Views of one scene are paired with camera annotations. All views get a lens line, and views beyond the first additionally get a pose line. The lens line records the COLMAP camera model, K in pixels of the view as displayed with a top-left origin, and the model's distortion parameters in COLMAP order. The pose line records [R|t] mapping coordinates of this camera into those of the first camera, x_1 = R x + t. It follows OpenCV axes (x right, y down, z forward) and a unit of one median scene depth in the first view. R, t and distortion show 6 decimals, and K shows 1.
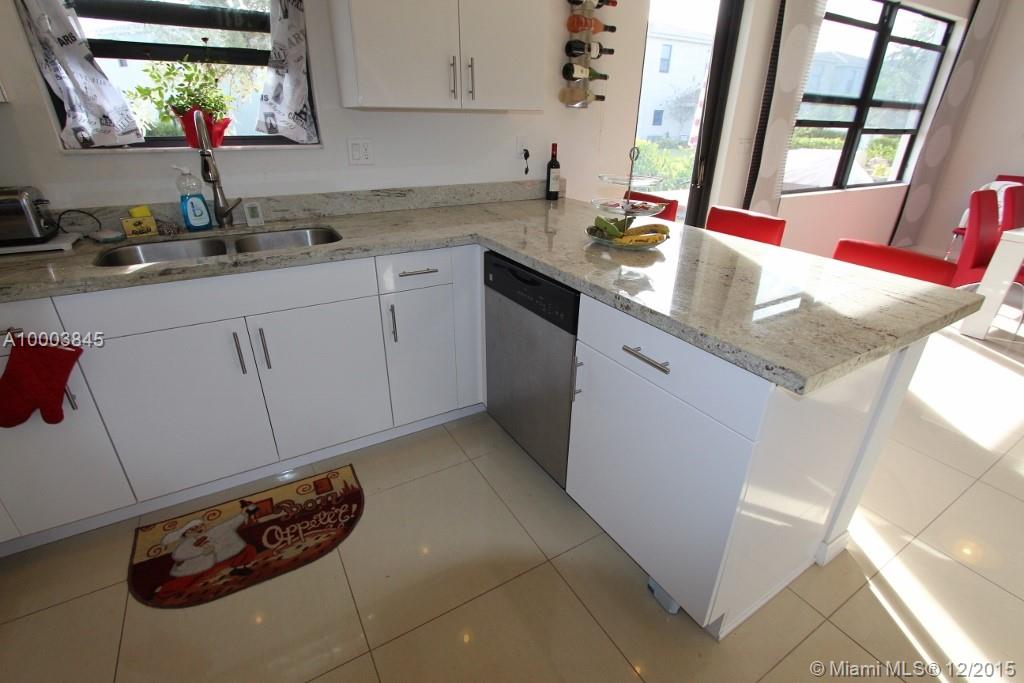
lens RADIAL K [[475.5, 0, 513.3], [0, 475.5, 343.5], [0, 0, 1]] dist [-0.018378, 0.000989]
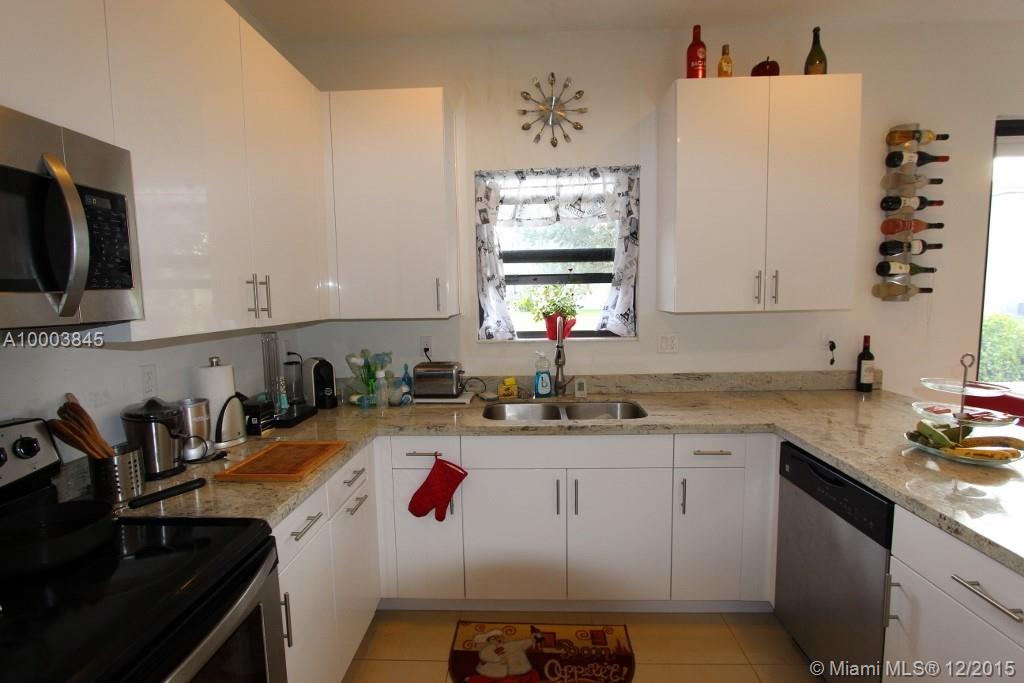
lens RADIAL K [[475.5, 0, 515.1], [0, 475.5, 341.5], [0, 0, 1]] dist [-0.018378, 0.000989]
pose [[0.842944, 0.026197, -0.537364, -0.002958], [-0.203946, 0.939826, -0.274105, 0.000861], [0.497847, 0.340649, 0.797563, -0.189771]]
